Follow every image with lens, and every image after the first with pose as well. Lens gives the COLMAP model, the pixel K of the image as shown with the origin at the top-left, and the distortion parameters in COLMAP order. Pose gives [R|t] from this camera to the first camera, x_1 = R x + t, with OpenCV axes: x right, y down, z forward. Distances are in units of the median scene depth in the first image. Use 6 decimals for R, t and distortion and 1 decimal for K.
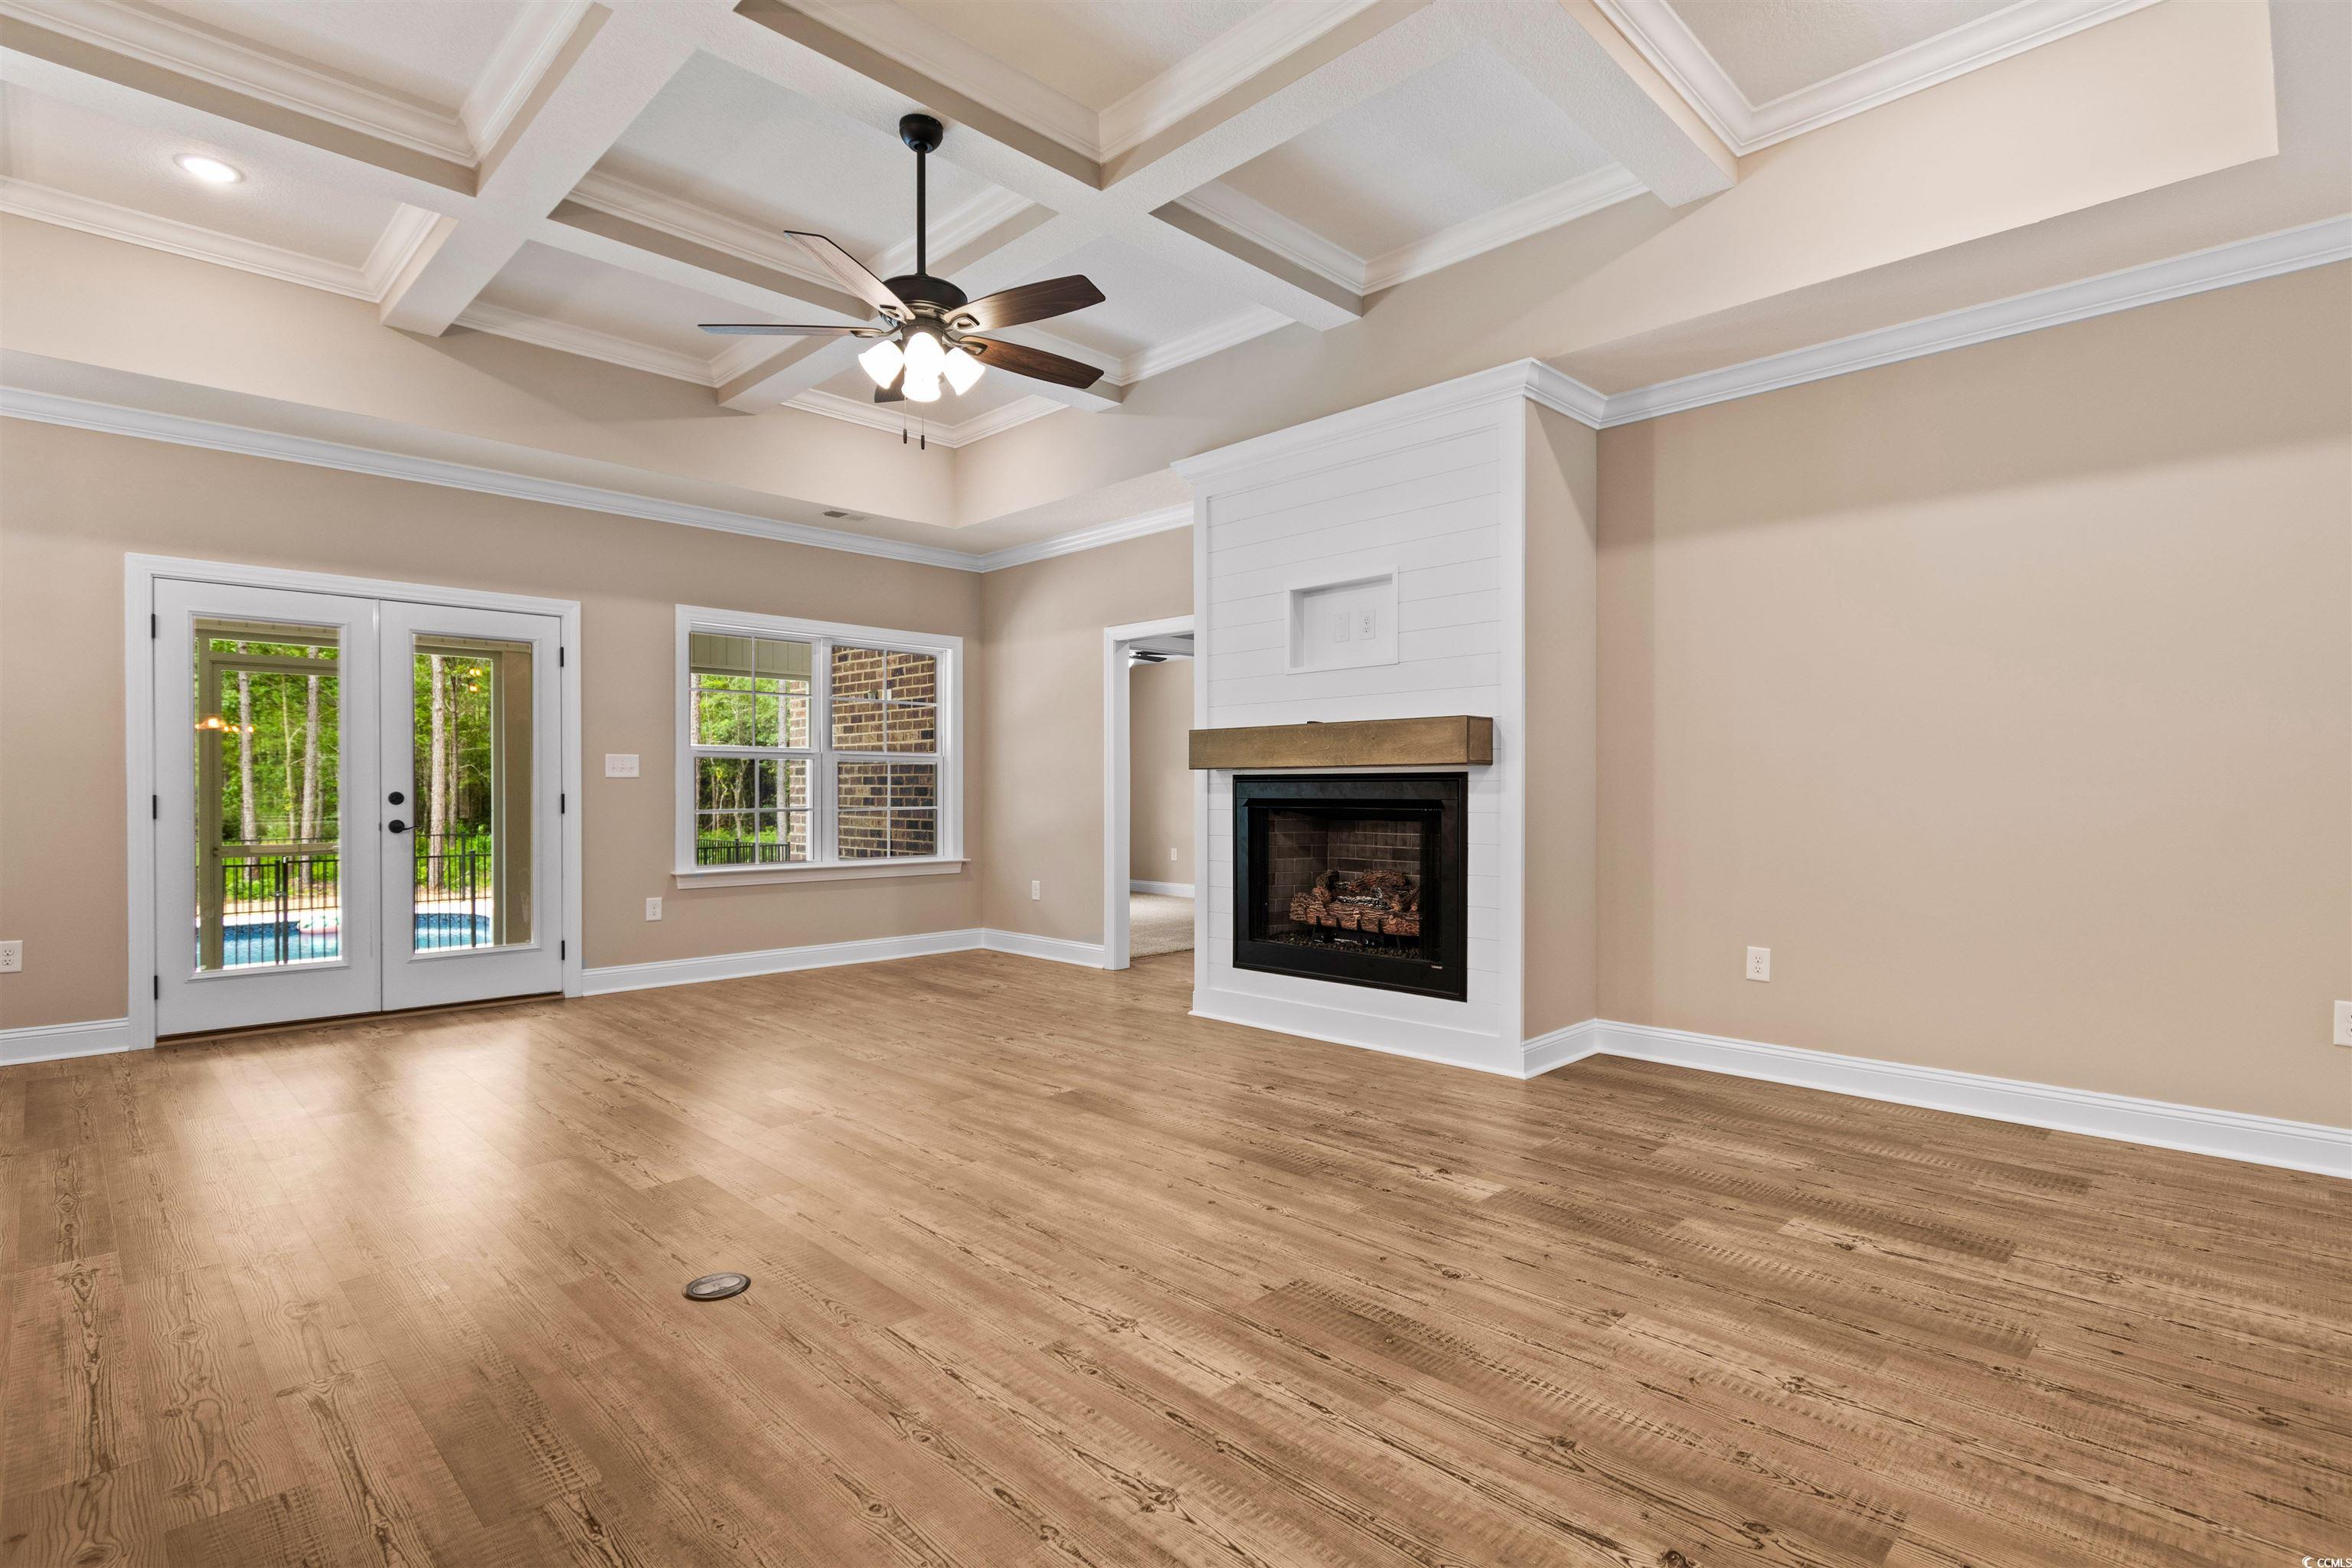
lens RADIAL K [[1132.0, 0, 1176.7], [0, 1132.0, 805.5], [0, 0, 1]] dist [0.022729, -0.000030]
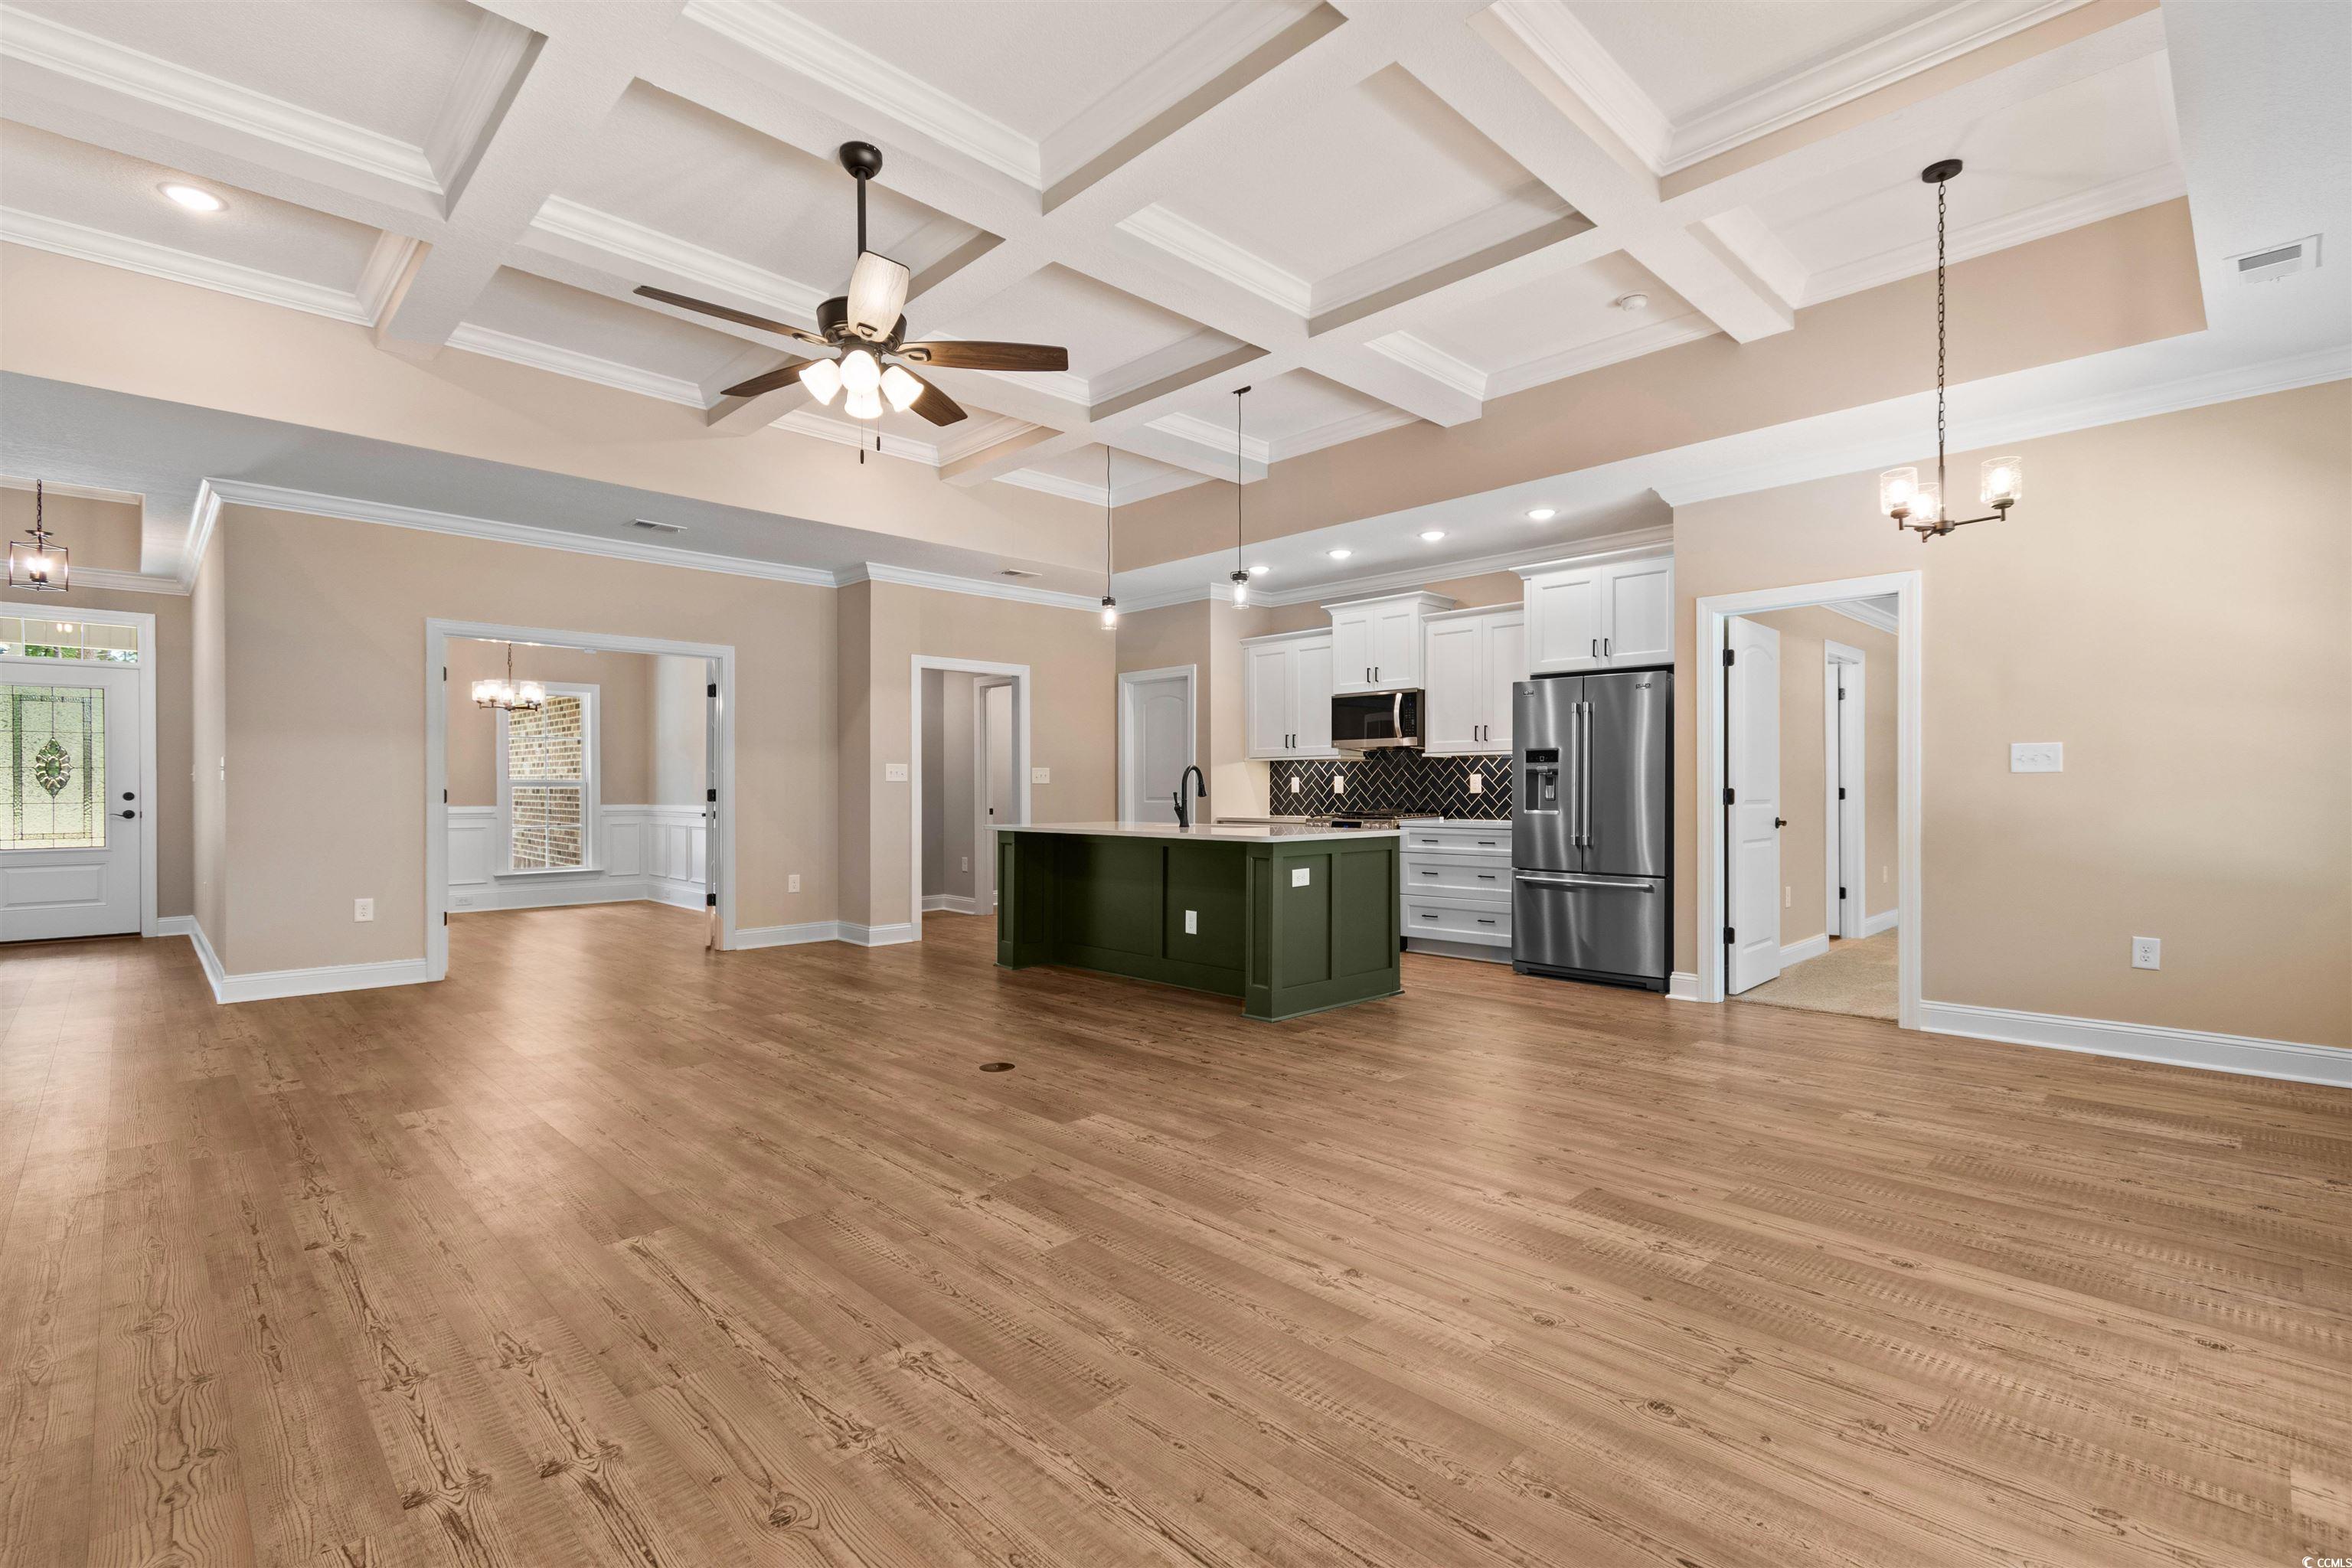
lens RADIAL K [[1070.6, 0, 1176.0], [0, 1070.6, 784.0], [0, 0, 1]] dist [0.002903, 0.000827]
pose [[-0.999939, 0.004145, 0.010280, -0.417089], [0.004247, 0.999943, 0.009835, -0.022705], [-0.010239, 0.009878, -0.999899, 1.584309]]
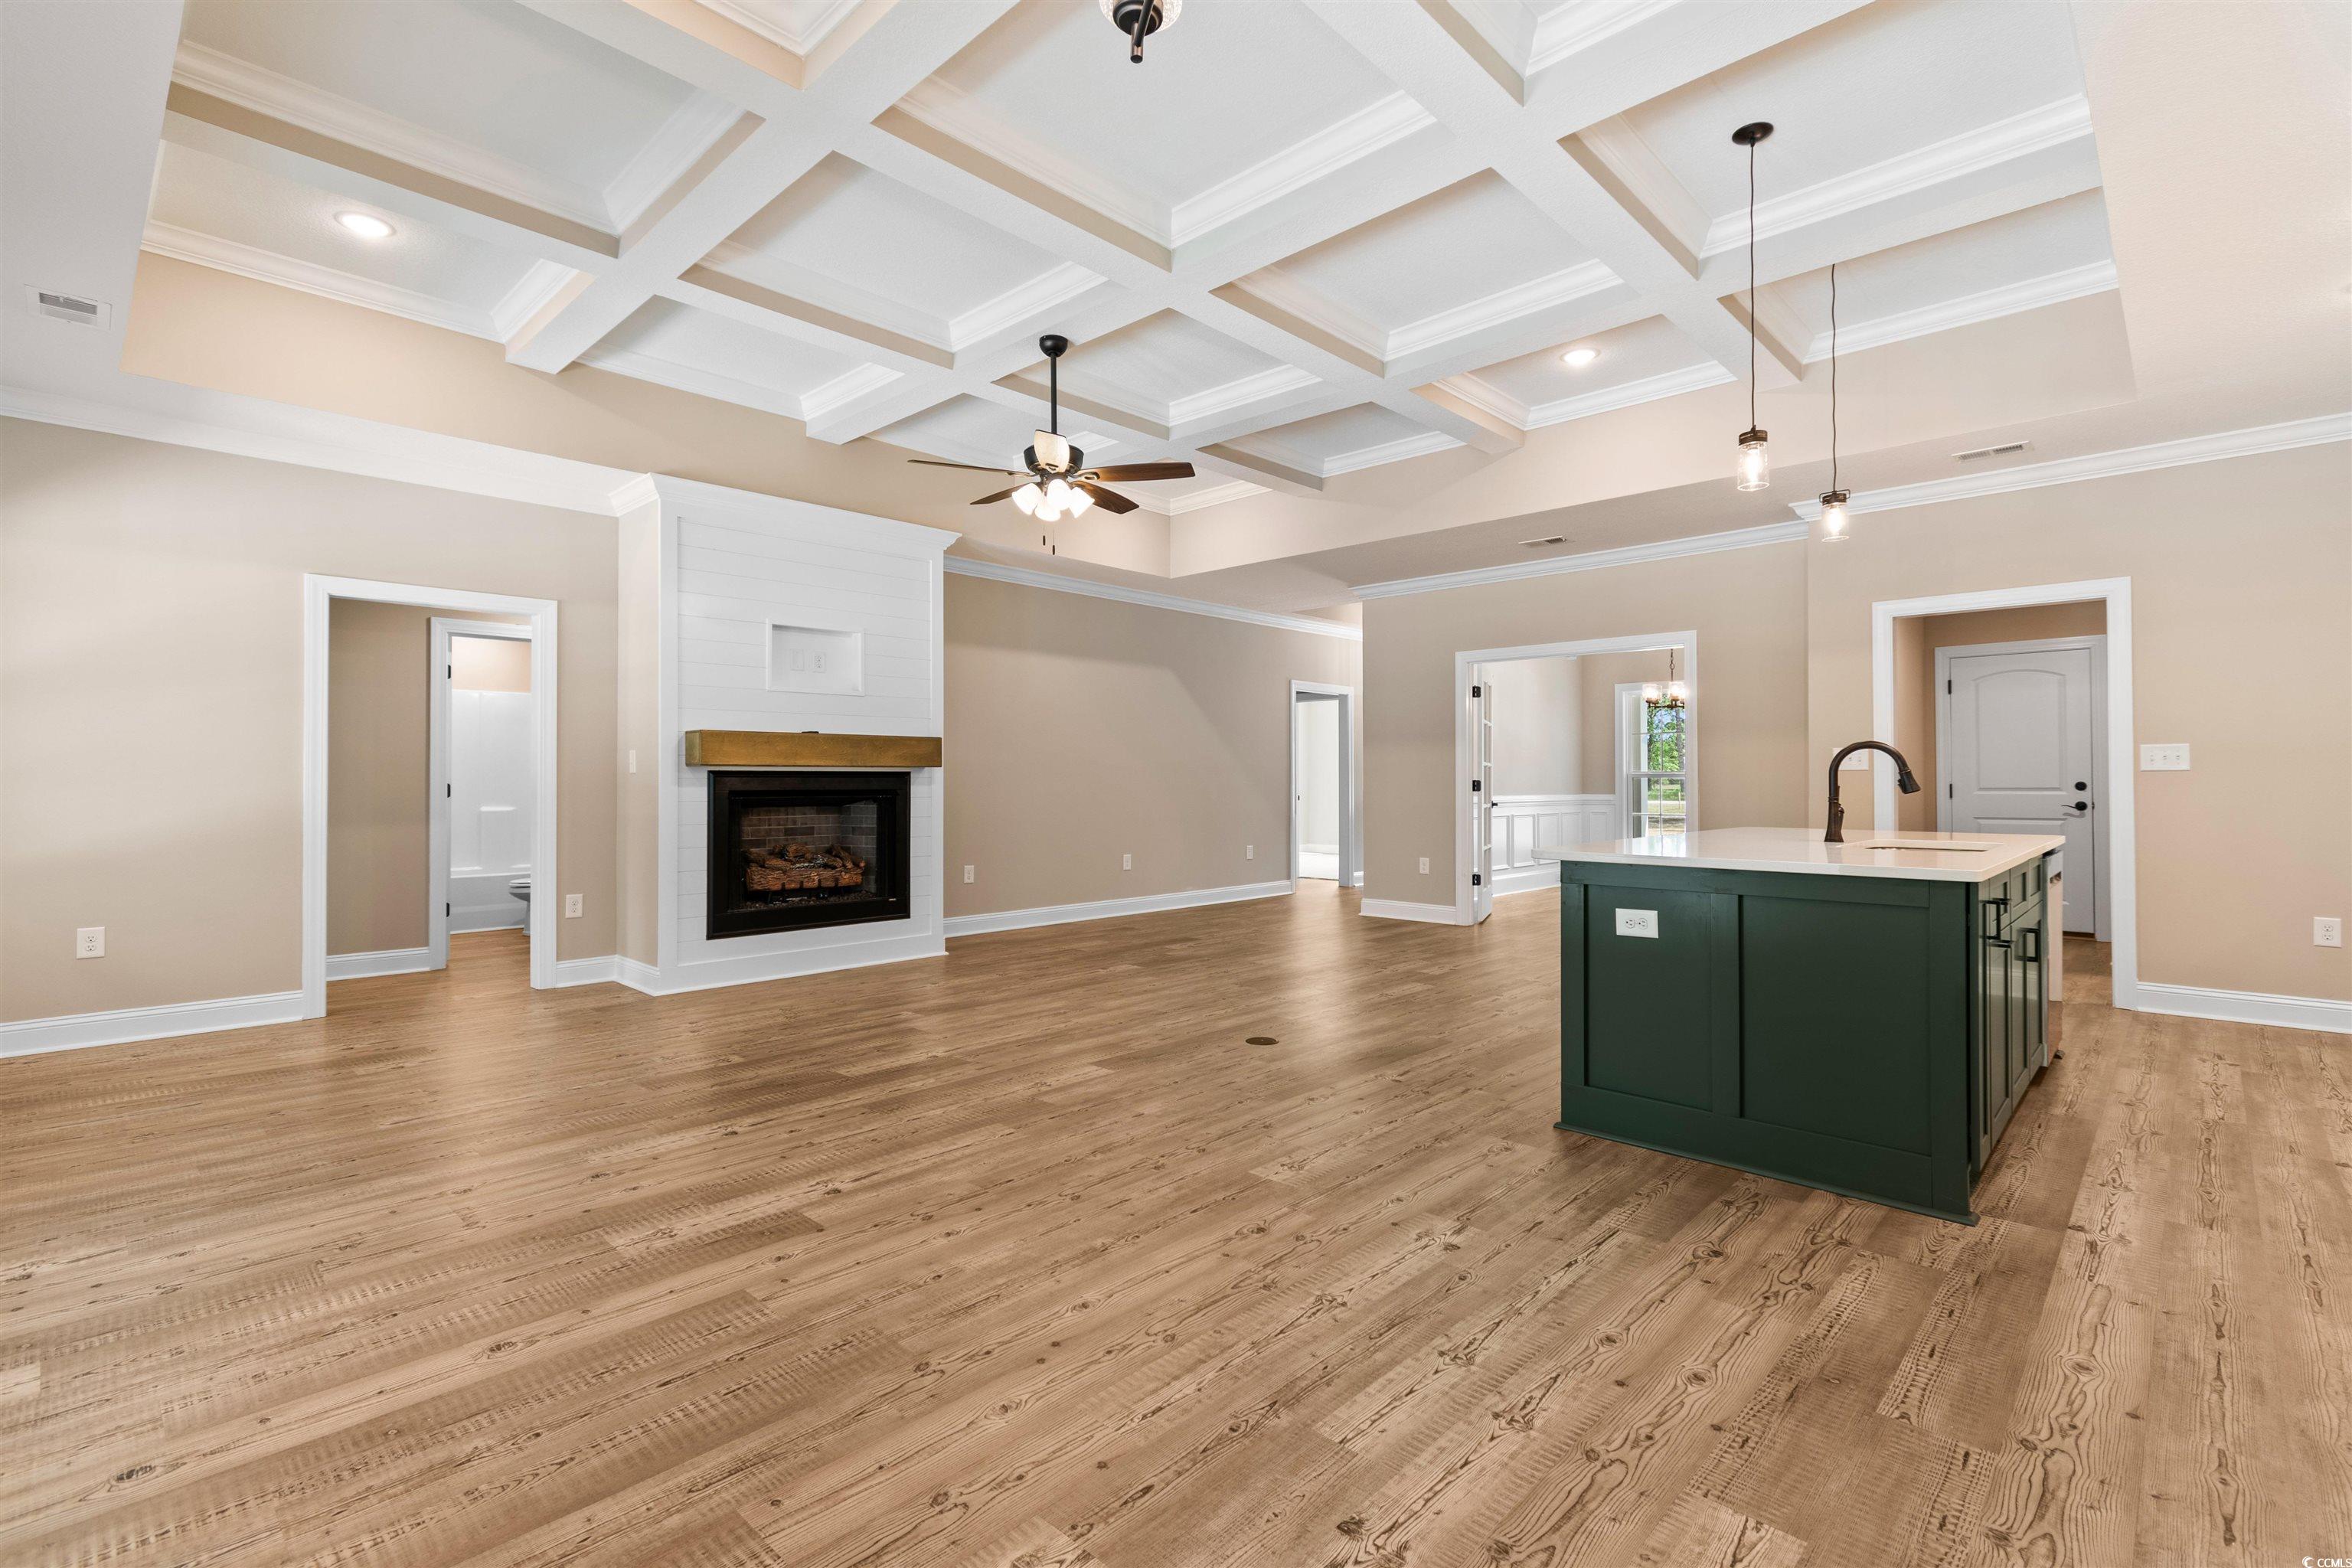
lens RADIAL K [[1070.6, 0, 1176.0], [0, 1070.6, 784.0], [0, 0, 1]] dist [0.002903, 0.000827]
pose [[-0.027412, 0.000075, 0.999624, -1.301946], [0.016311, 0.999867, 0.000372, -0.007610], [-0.999491, 0.016315, -0.027410, 0.703113]]
